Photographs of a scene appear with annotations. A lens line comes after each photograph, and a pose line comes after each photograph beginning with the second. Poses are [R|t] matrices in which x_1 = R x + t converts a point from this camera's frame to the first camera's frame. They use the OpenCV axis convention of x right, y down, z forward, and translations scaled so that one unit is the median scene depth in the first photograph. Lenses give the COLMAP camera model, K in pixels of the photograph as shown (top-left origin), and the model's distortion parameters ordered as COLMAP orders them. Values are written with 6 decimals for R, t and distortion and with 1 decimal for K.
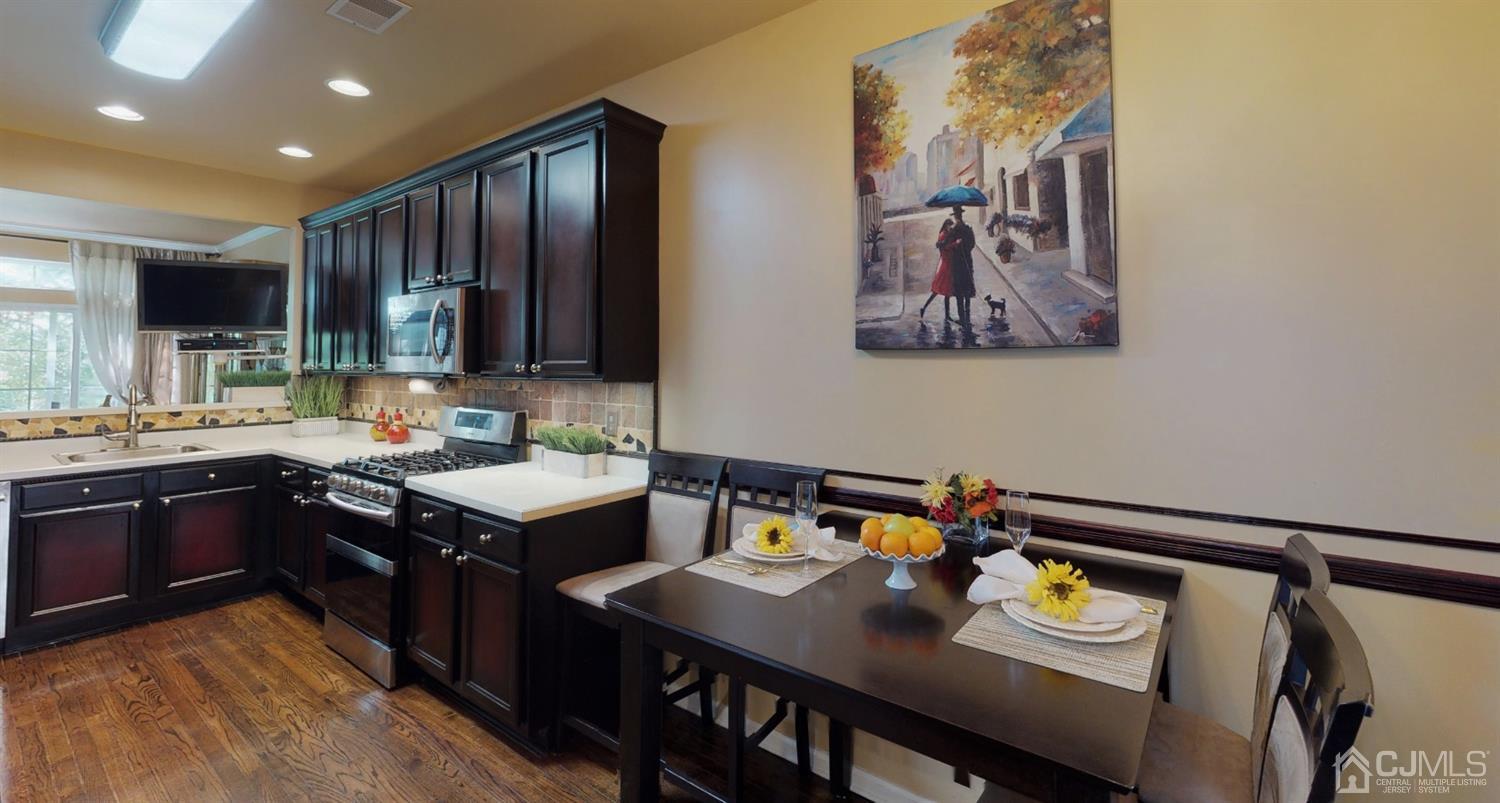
lens RADIAL K [[616.0, 0, 744.8], [0, 616.0, 342.7], [0, 0, 1]] dist [0.004225, 0.000373]
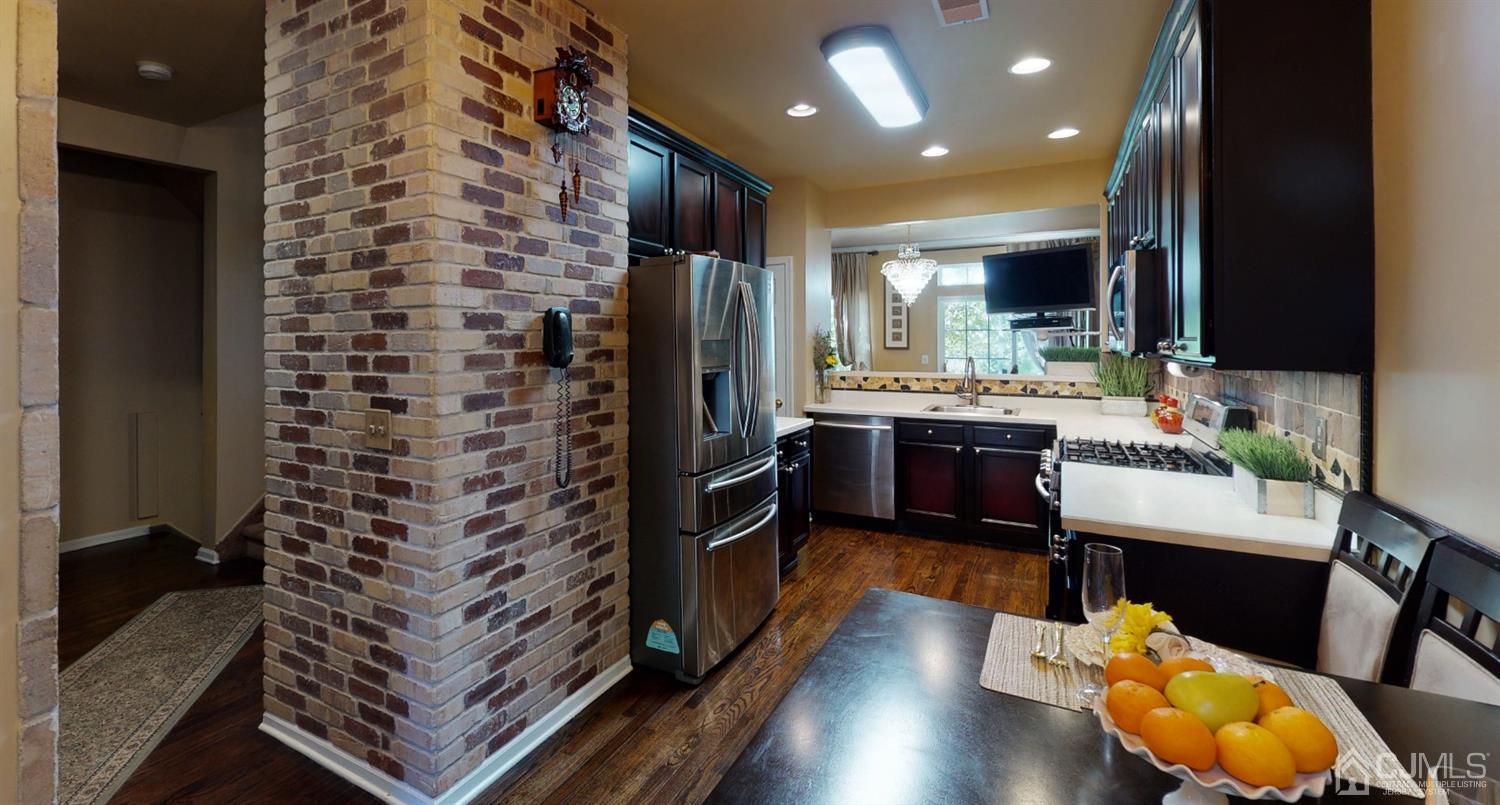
lens RADIAL K [[652.7, 0, 673.7], [0, 652.7, 338.1], [0, 0, 1]] dist [-0.002668, -0.000156]
pose [[0.129320, -0.002790, -0.991599, 0.268088], [0.034392, 0.999407, 0.001673, 0.006229], [0.991006, -0.034319, 0.129340, 0.218561]]
